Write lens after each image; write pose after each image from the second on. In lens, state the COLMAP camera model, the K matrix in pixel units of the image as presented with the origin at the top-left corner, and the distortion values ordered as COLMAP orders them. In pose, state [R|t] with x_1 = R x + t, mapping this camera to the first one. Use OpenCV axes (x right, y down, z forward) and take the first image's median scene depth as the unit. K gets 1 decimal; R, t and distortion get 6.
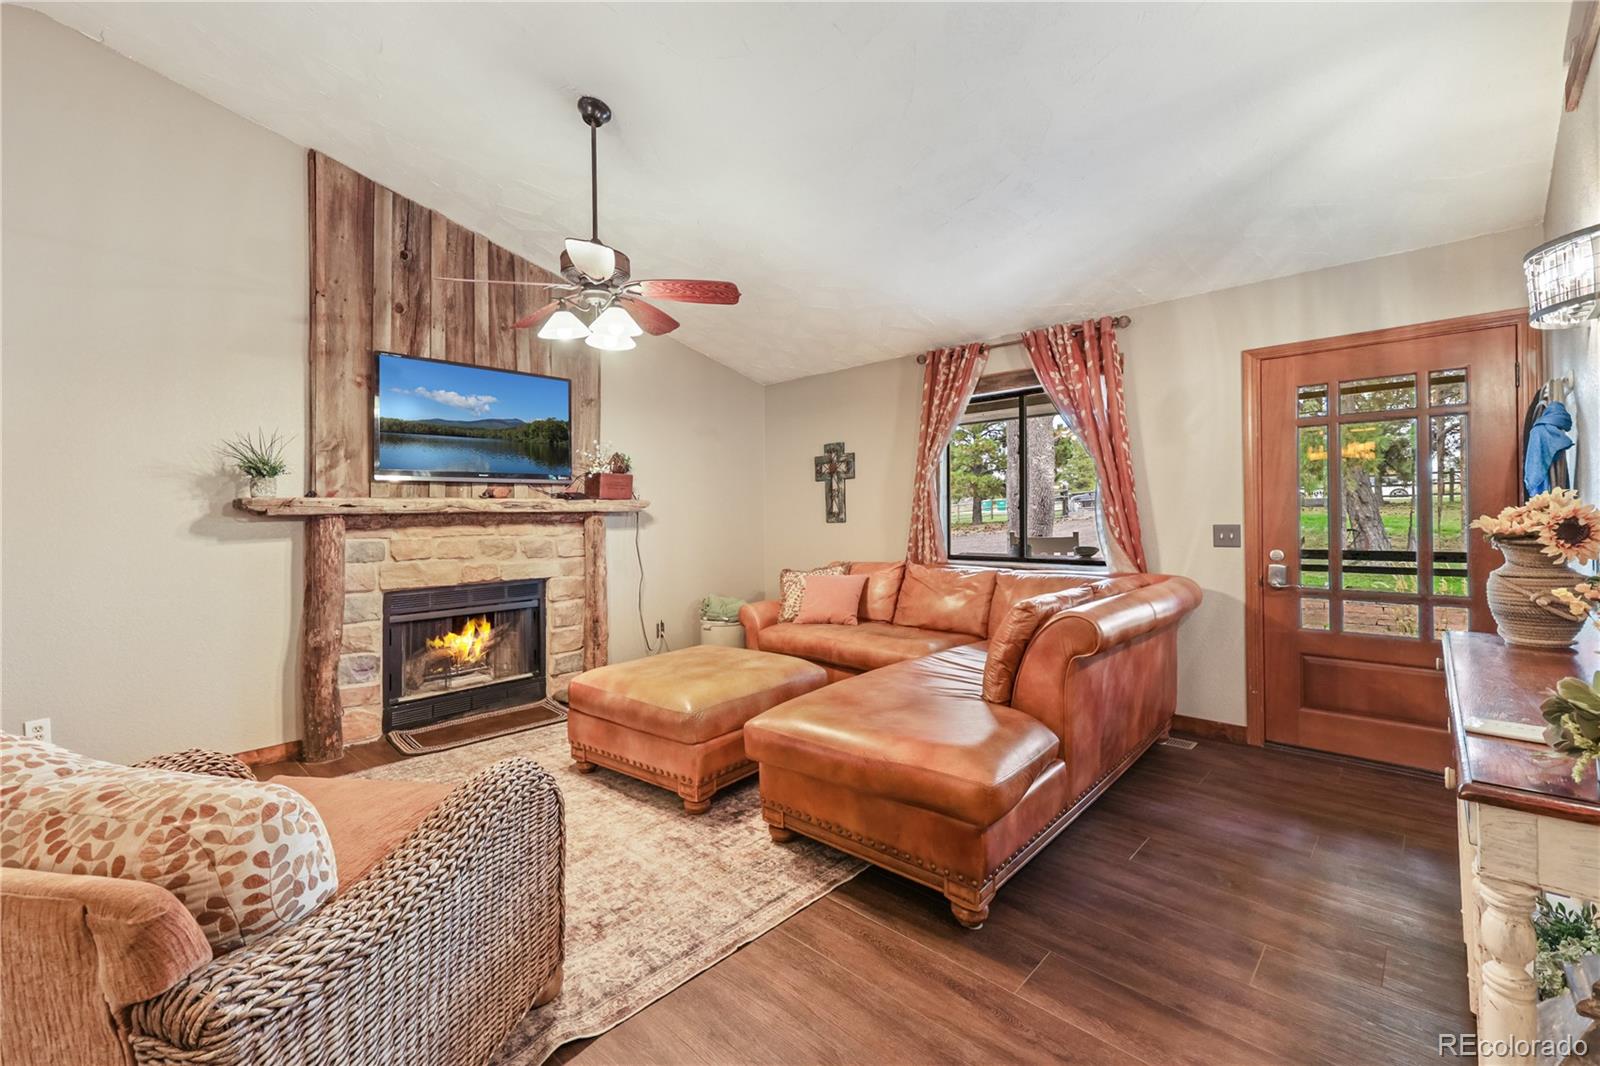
lens RADIAL K [[661.4, 0, 802.3], [0, 661.4, 513.5], [0, 0, 1]] dist [0.000439, -0.000013]
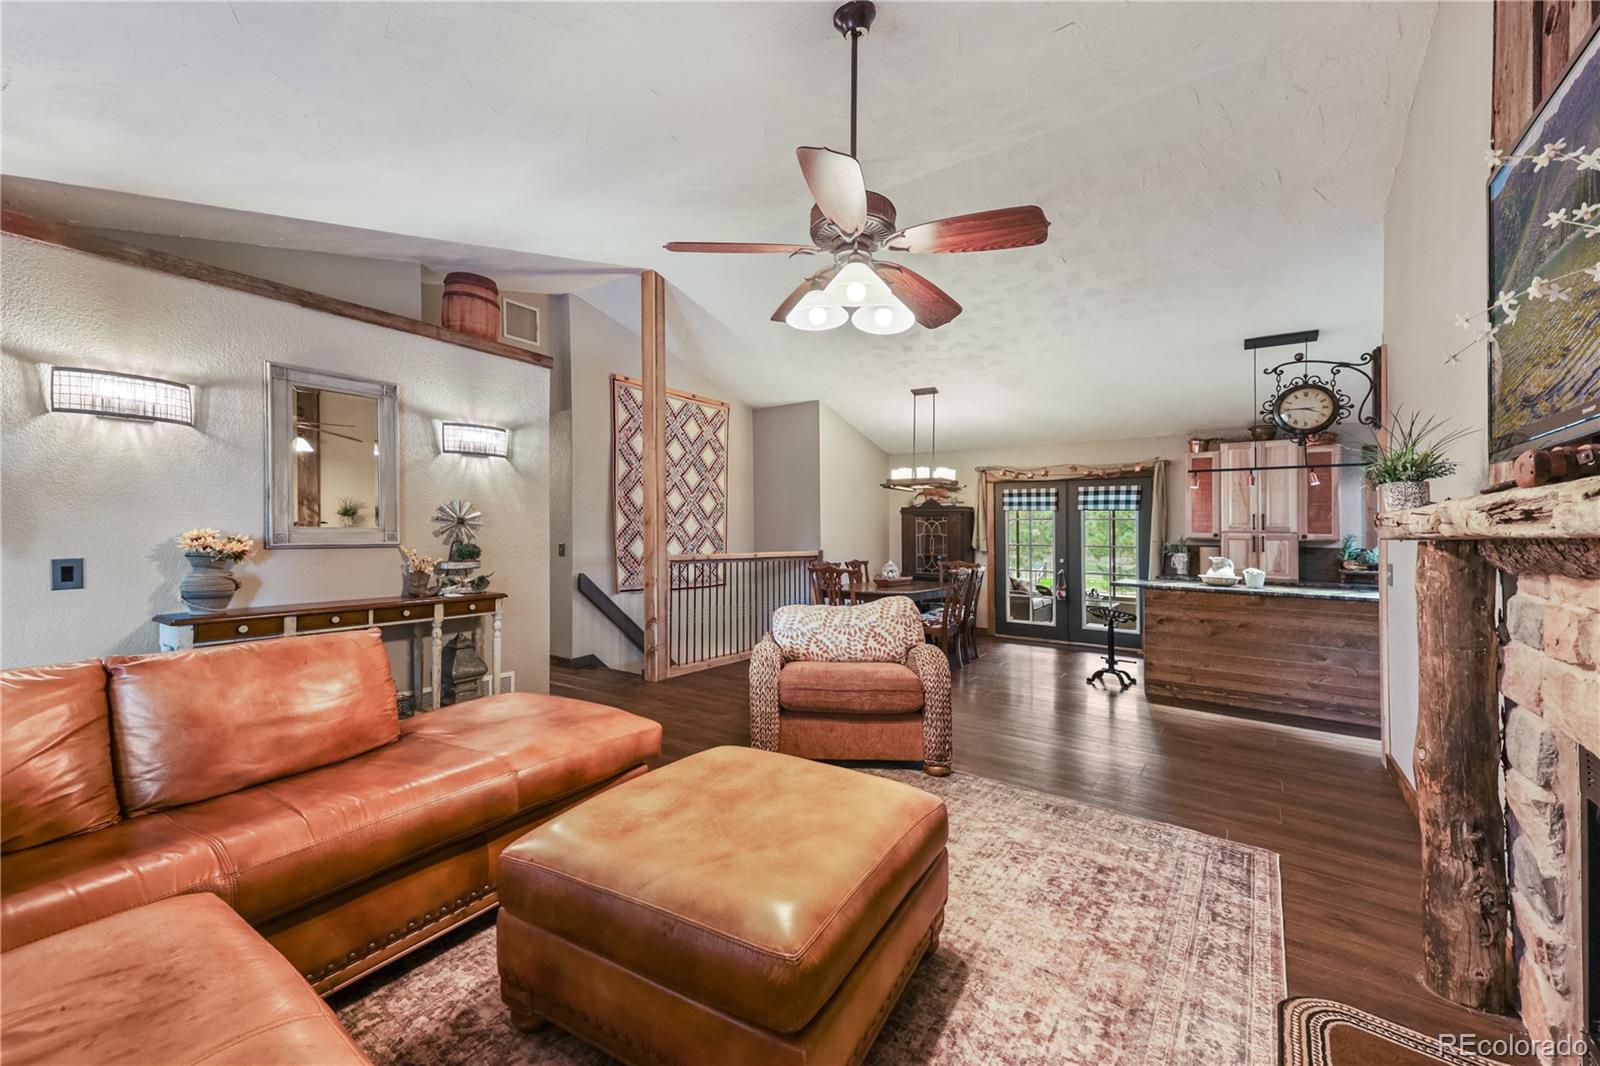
lens RADIAL K [[643.3, 0, 801.4], [0, 643.3, 503.6], [0, 0, 1]] dist [0.066230, 0.000018]
pose [[-0.989596, -0.003972, -0.143822, -0.087717], [0.001843, 0.999187, -0.040276, -0.007678], [0.143865, -0.040122, -0.988784, 1.251100]]
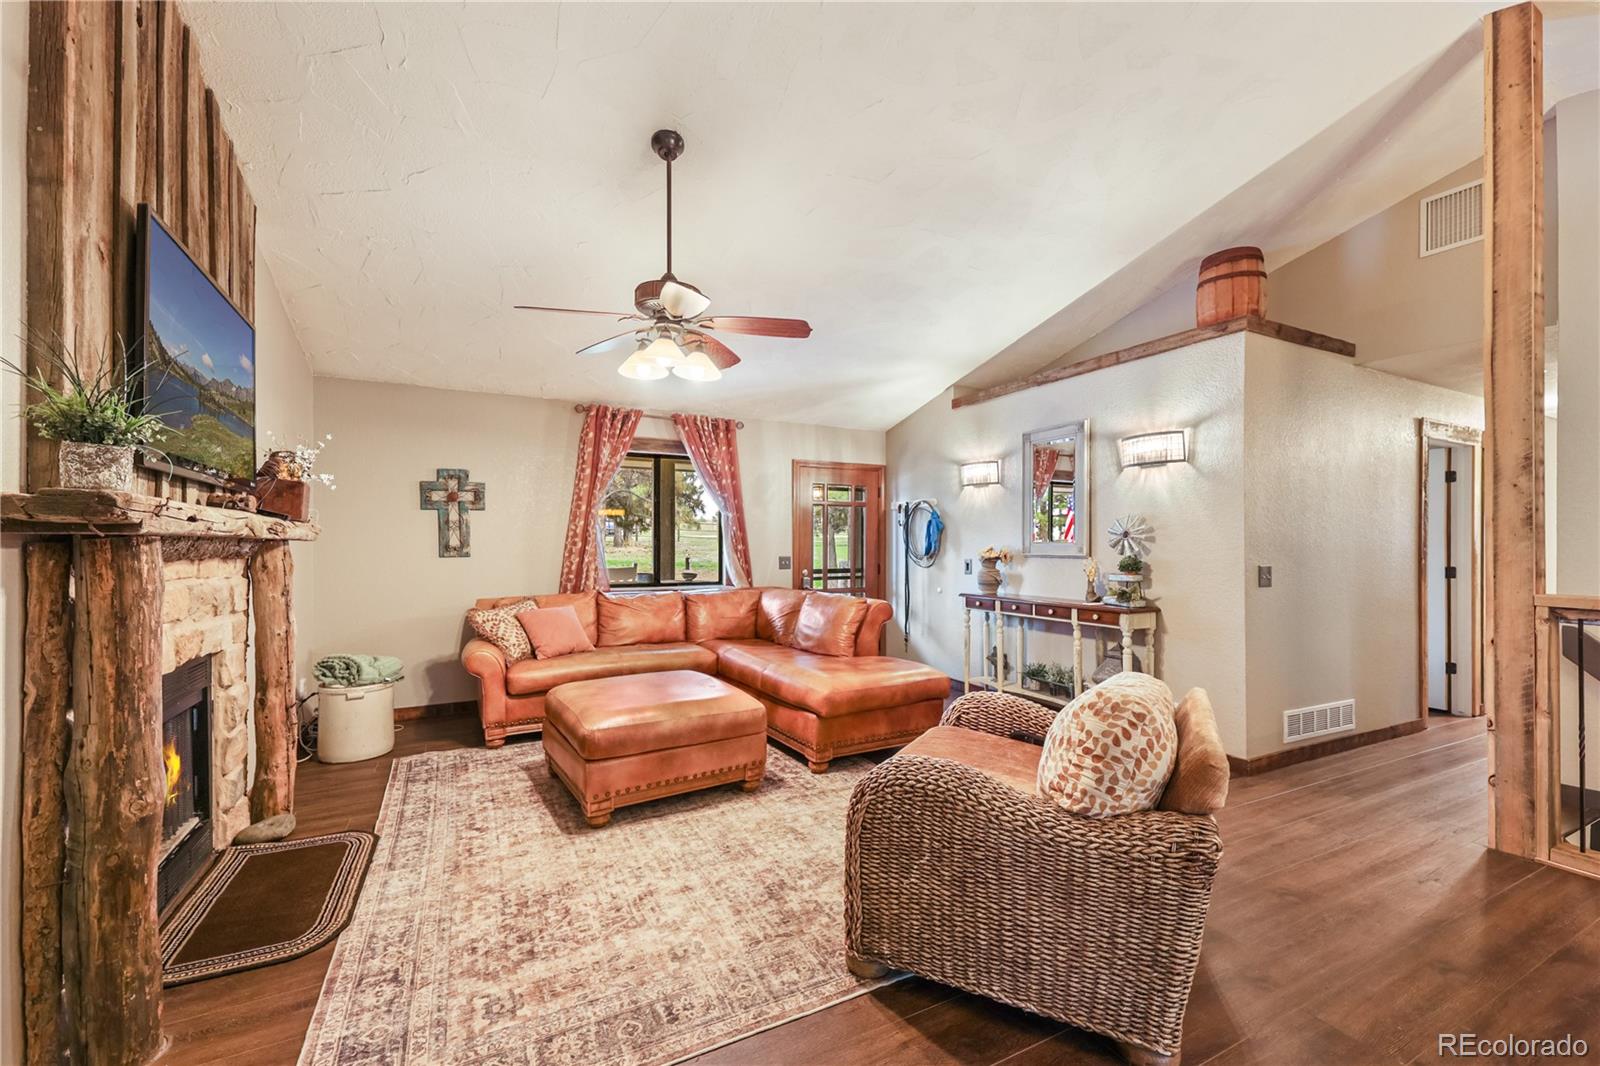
lens RADIAL K [[656.0, 0, 799.4], [0, 656.0, 544.5], [0, 0, 1]] dist [0.028099, -0.010139]
pose [[0.336759, 0.017653, 0.941425, -0.839349], [-0.004503, 0.999843, -0.017138, 0.012680], [-0.941580, 0.001532, 0.336786, 0.332014]]
